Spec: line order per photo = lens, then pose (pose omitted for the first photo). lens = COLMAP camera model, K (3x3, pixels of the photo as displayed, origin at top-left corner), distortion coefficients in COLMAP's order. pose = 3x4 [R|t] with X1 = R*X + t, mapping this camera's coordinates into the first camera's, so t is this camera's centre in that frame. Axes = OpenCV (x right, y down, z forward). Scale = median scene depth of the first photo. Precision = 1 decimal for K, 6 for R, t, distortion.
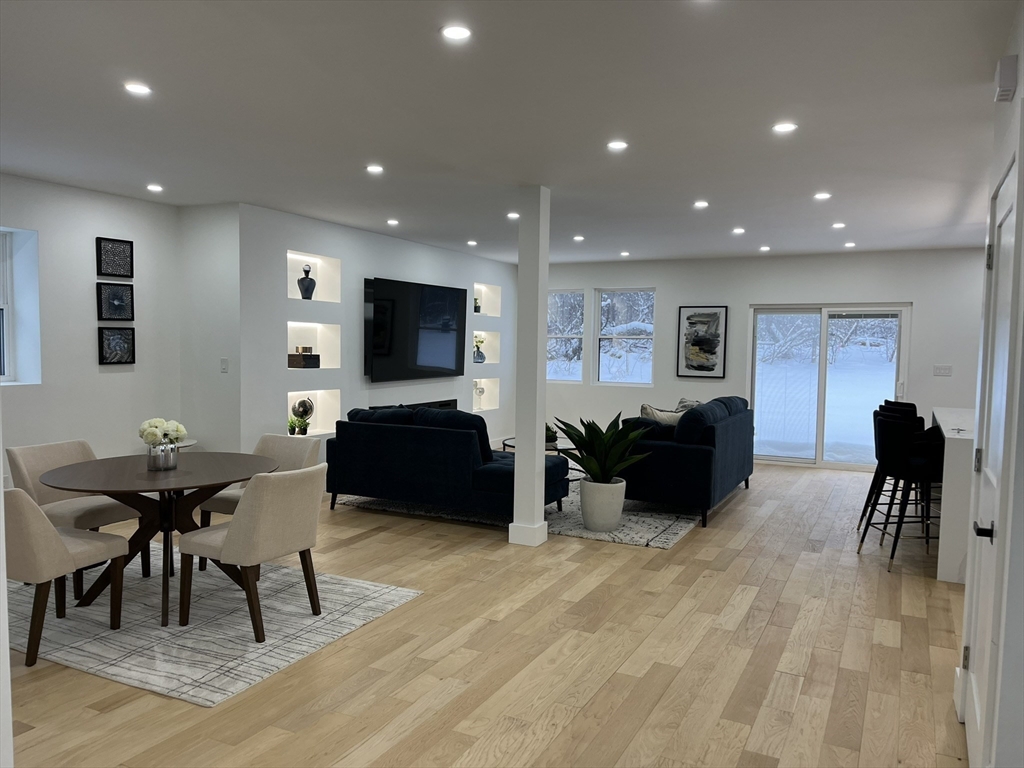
lens RADIAL K [[777.9, 0, 515.8], [0, 777.9, 391.4], [0, 0, 1]] dist [0.033060, 0.001545]
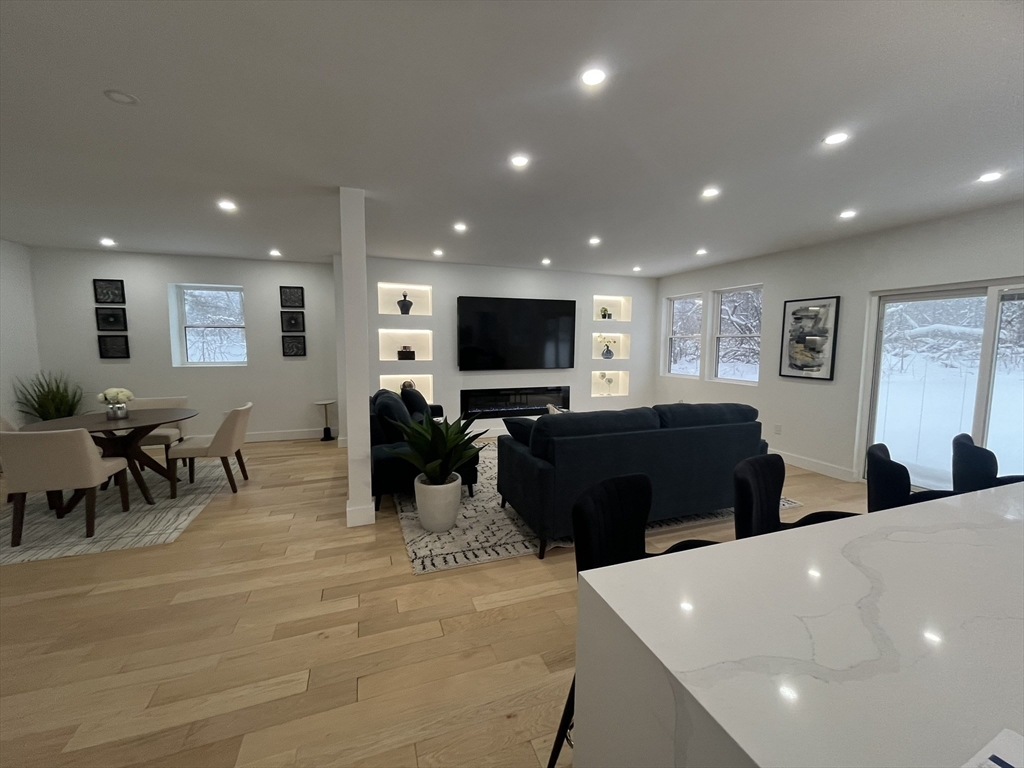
lens RADIAL K [[415.0, 0, 506.7], [0, 415.0, 383.6], [0, 0, 1]] dist [-0.001484, -0.000521]
pose [[0.718569, 0.056205, -0.693181, 0.458502], [-0.037913, 0.998413, 0.041652, -0.026453], [0.694422, -0.003649, 0.719559, 0.587432]]
